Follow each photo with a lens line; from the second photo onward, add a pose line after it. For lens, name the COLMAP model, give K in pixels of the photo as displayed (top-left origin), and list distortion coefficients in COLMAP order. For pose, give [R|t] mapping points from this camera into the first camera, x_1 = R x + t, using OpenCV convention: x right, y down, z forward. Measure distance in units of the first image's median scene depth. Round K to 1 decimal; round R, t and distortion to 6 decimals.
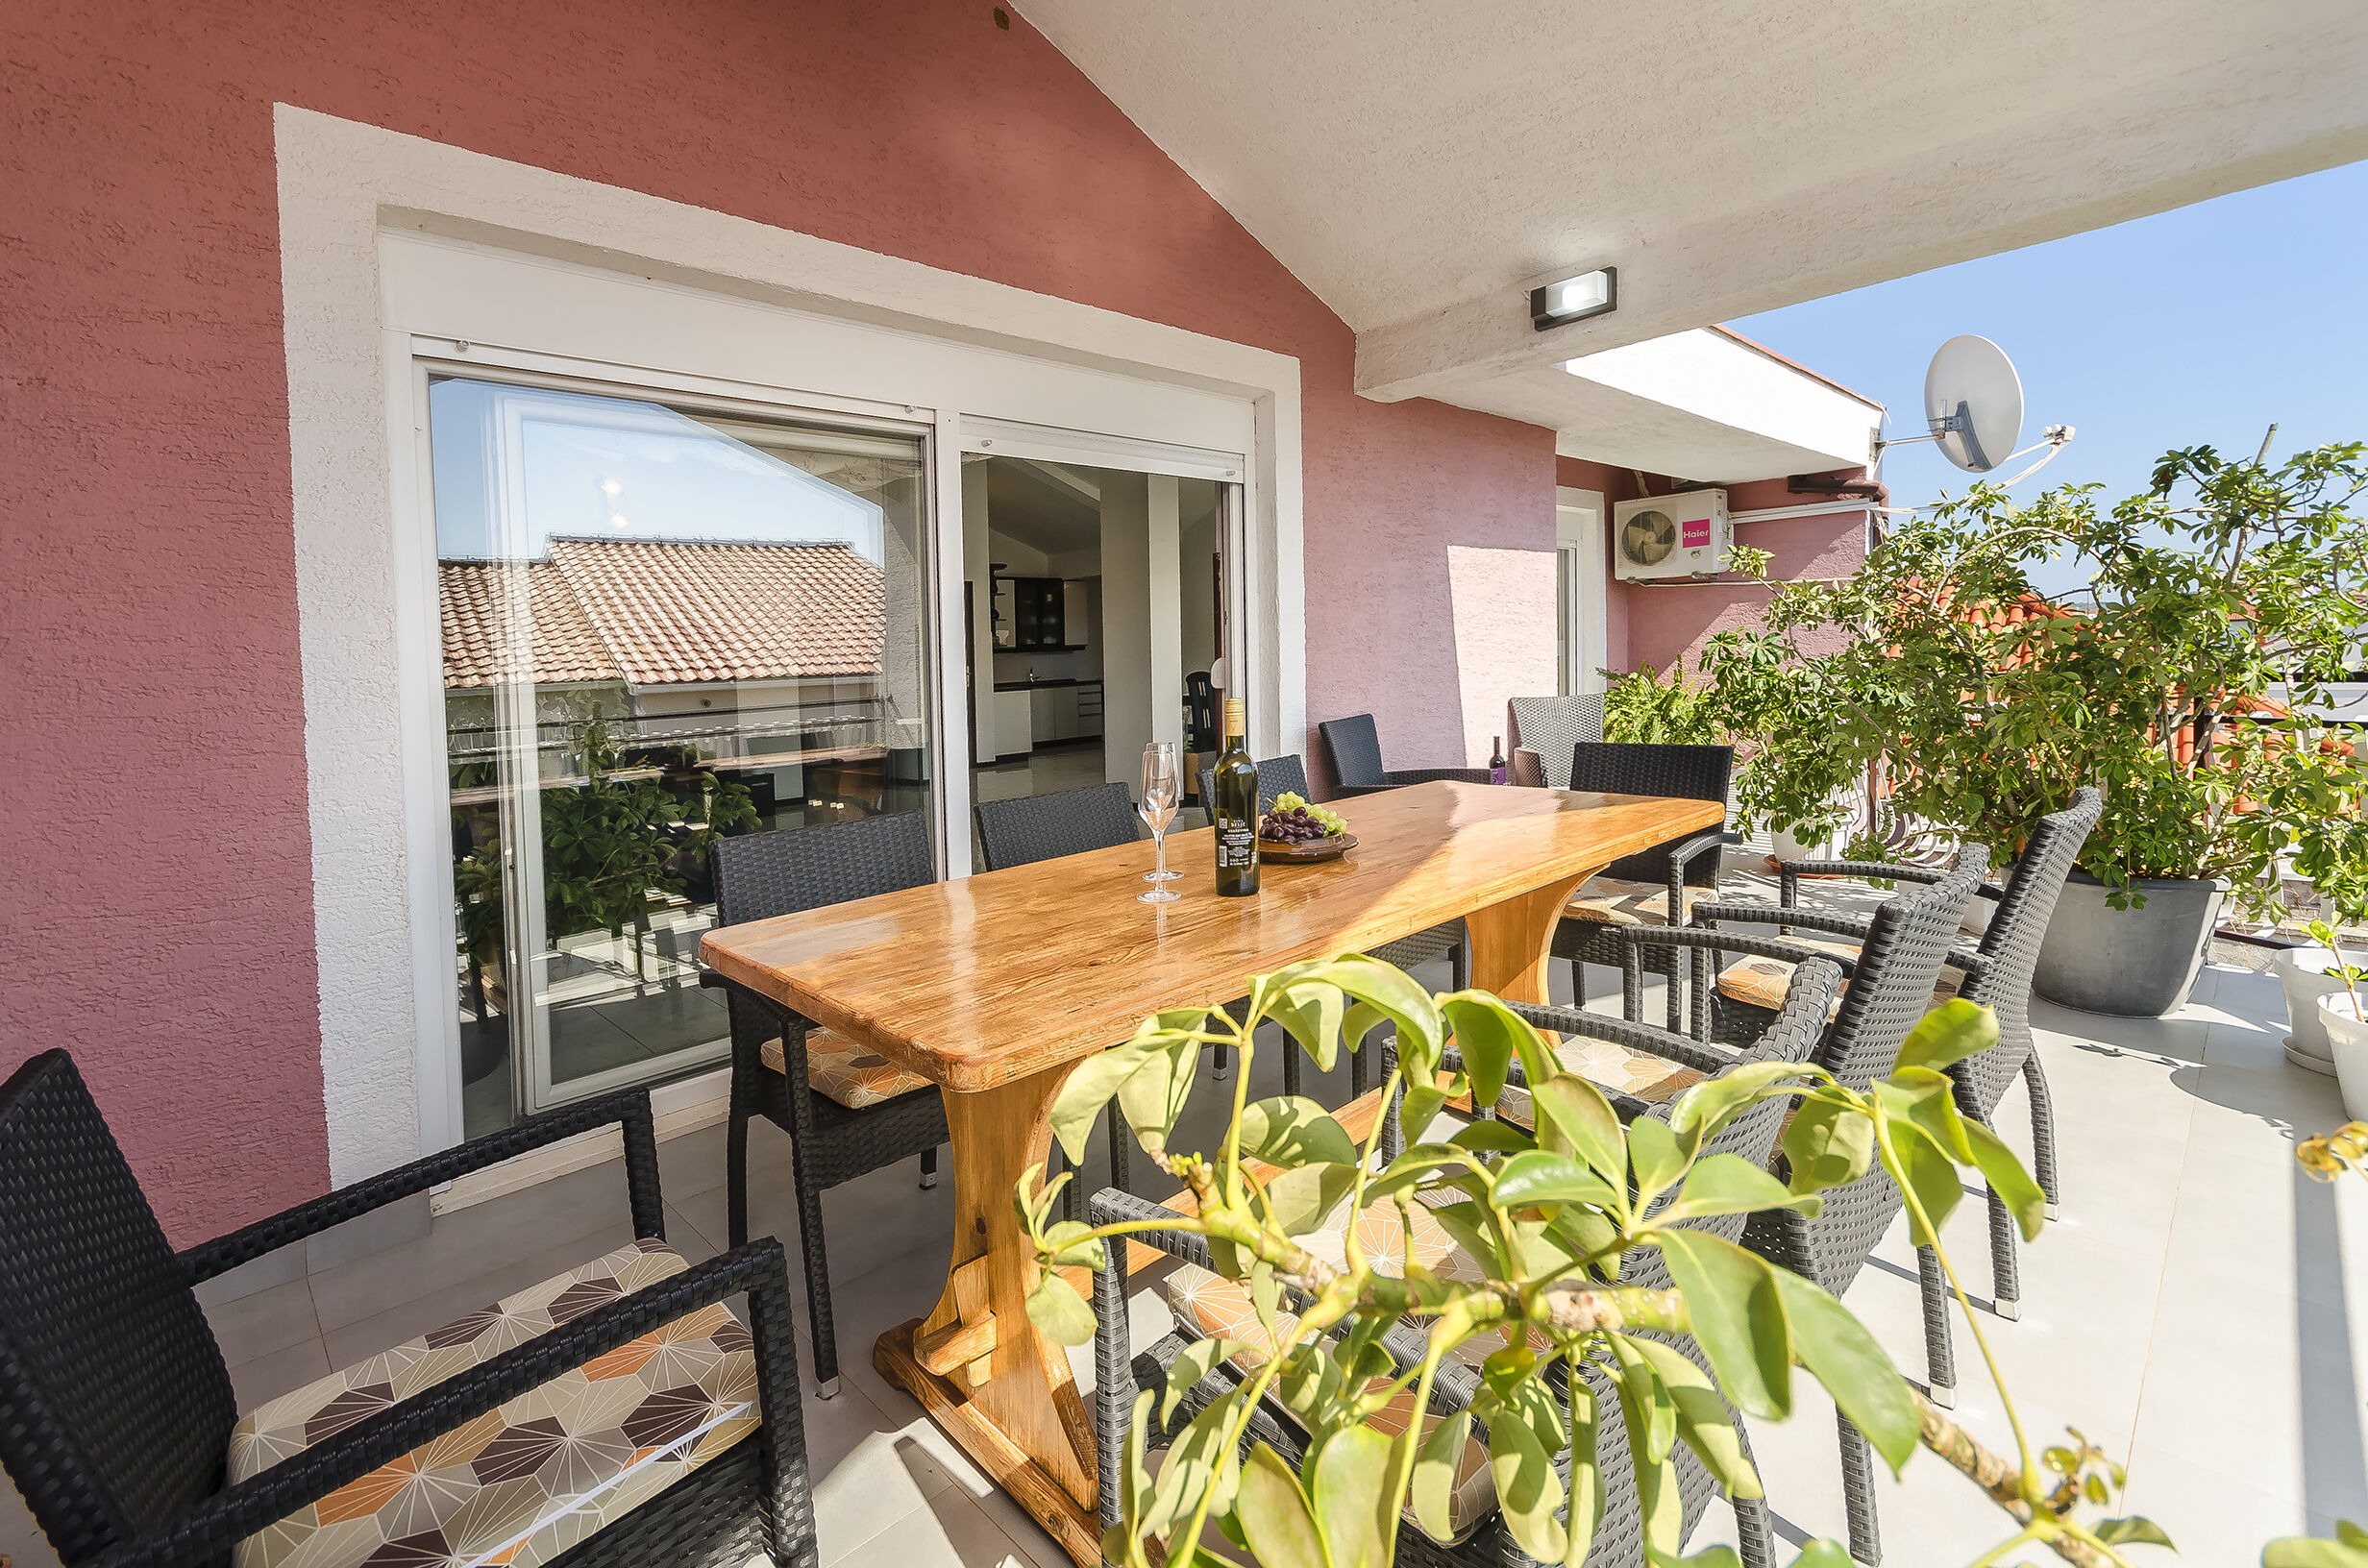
lens RADIAL K [[1064.3, 0, 1225.2], [0, 1064.3, 659.4], [0, 0, 1]] dist [0.007861, -0.001182]
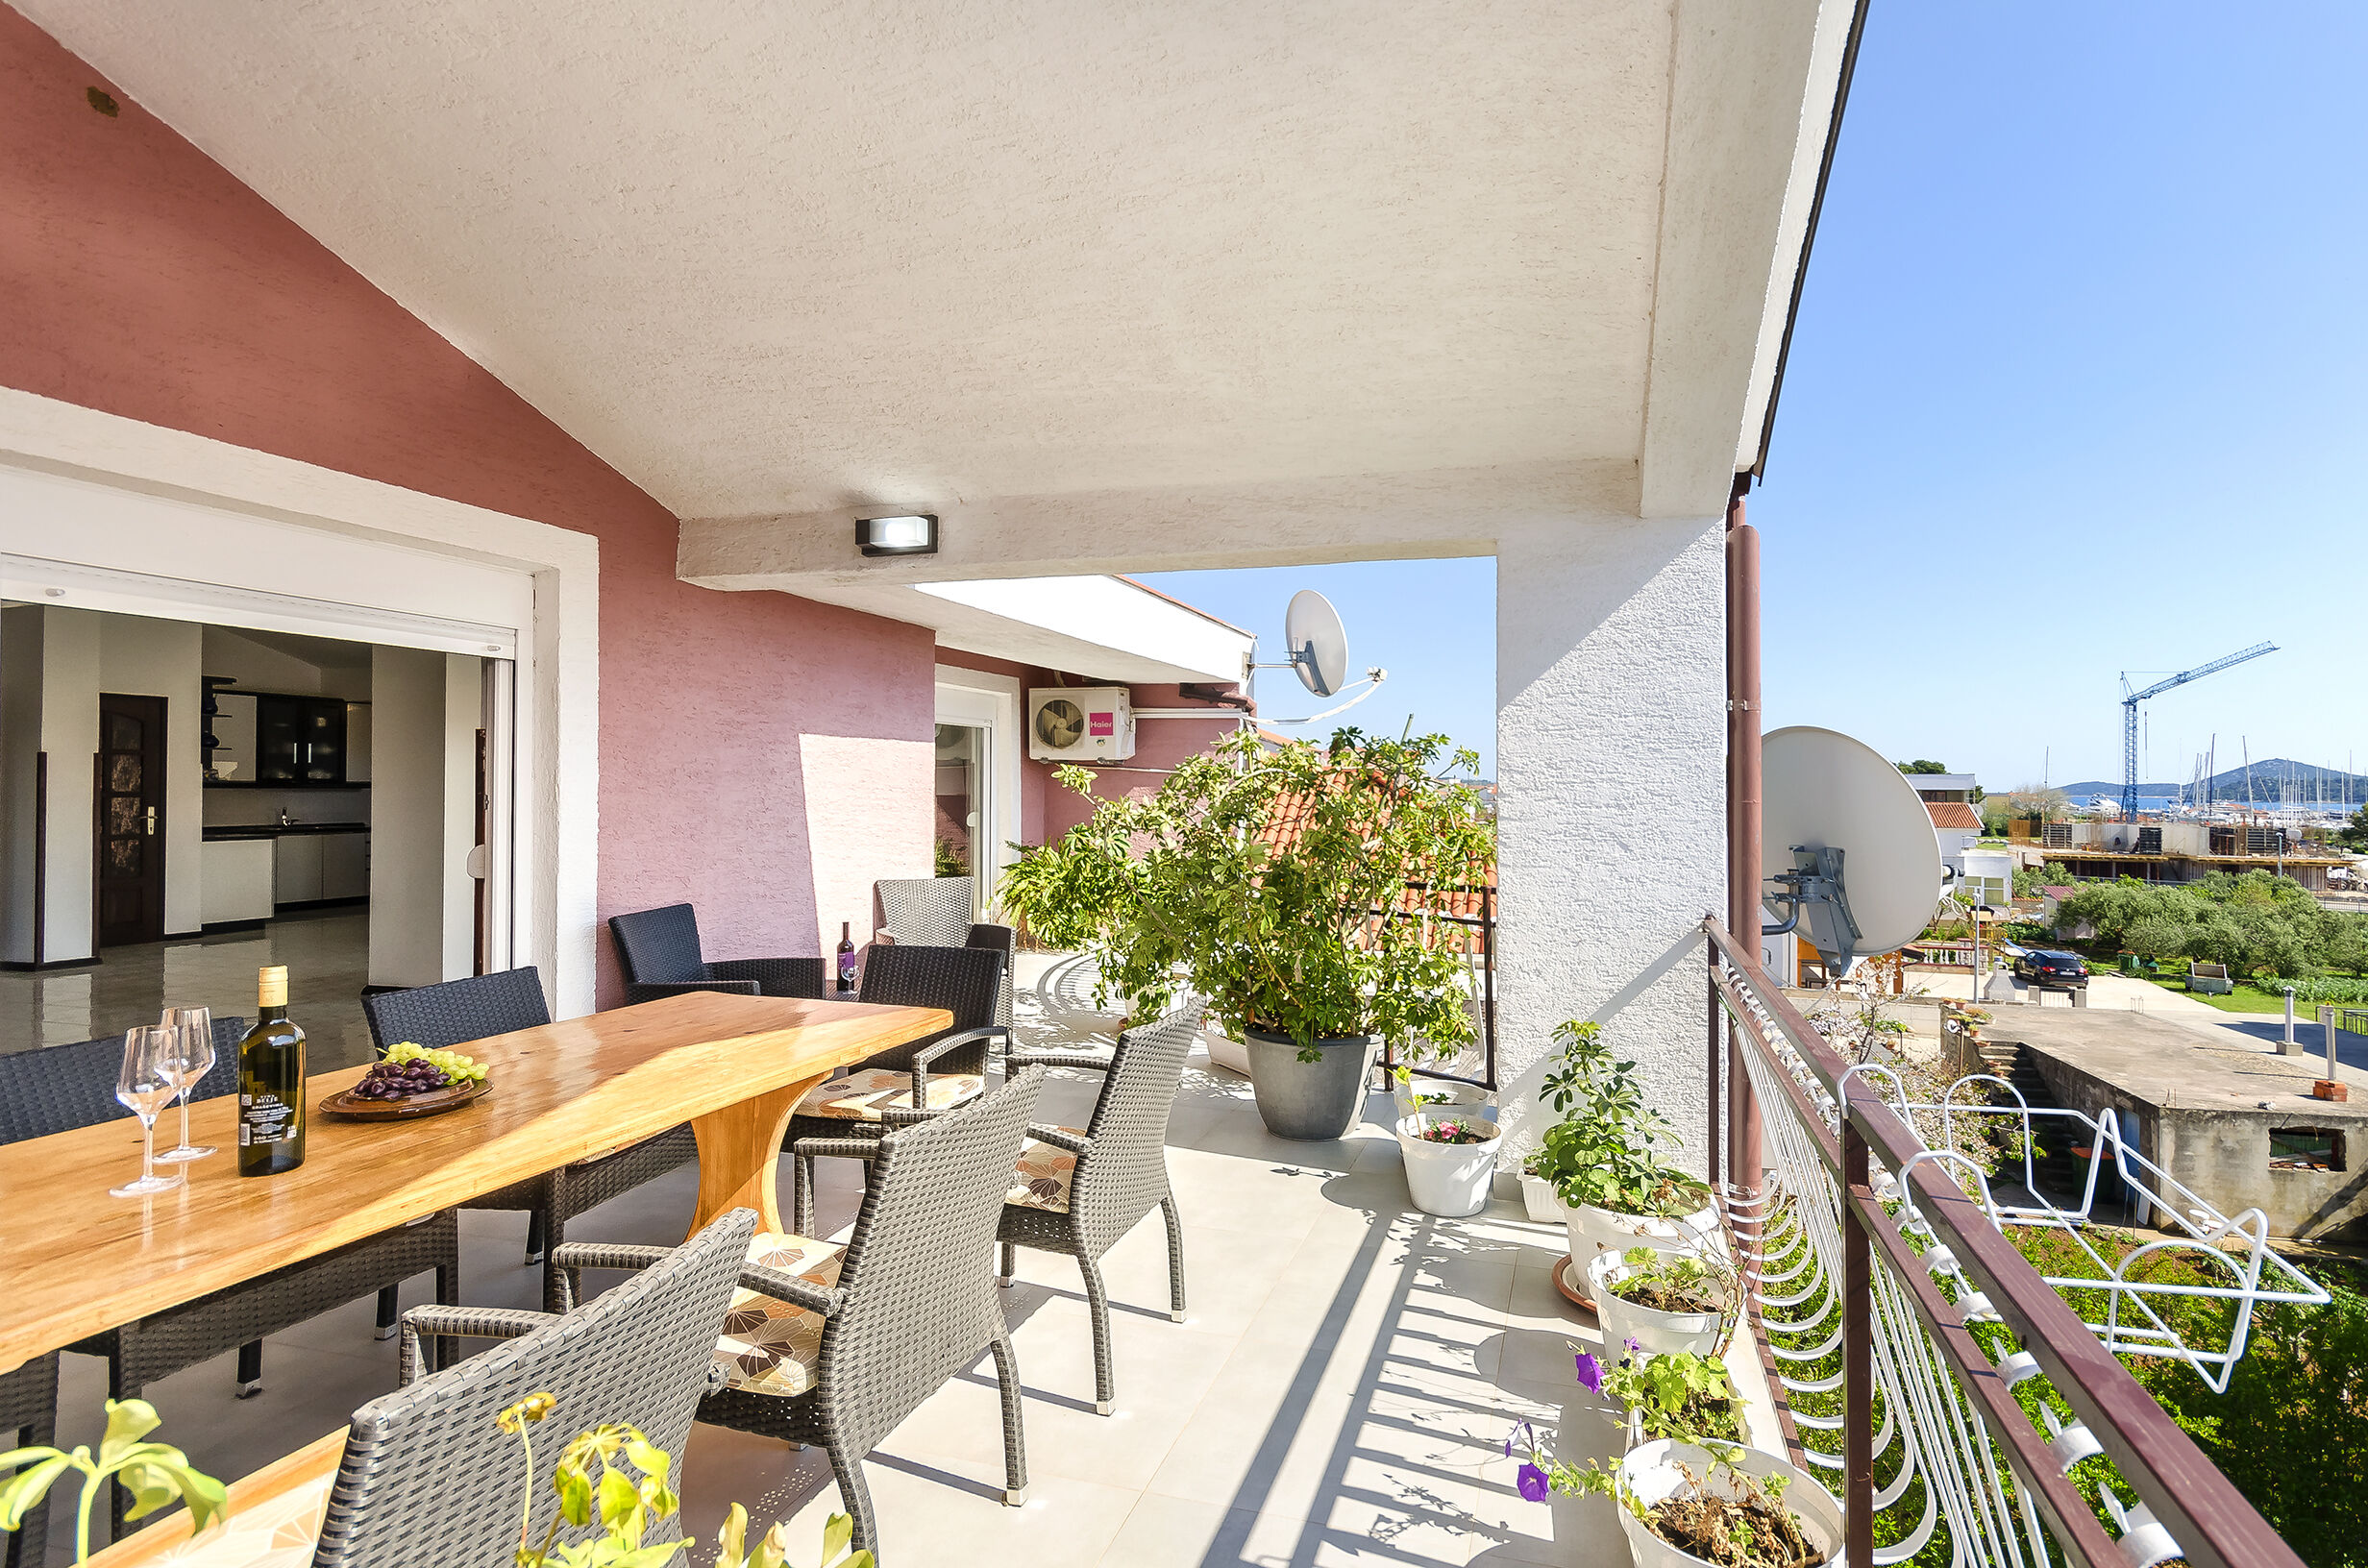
lens RADIAL K [[1064.3, 0, 1326.3], [0, 1064.3, 779.4], [0, 0, 1]] dist [0.007861, -0.001182]
pose [[0.852754, 0.069073, 0.517725, 0.134090], [-0.059246, 0.997612, -0.035512, -0.067407], [-0.518941, -0.000390, 0.854810, -0.135192]]
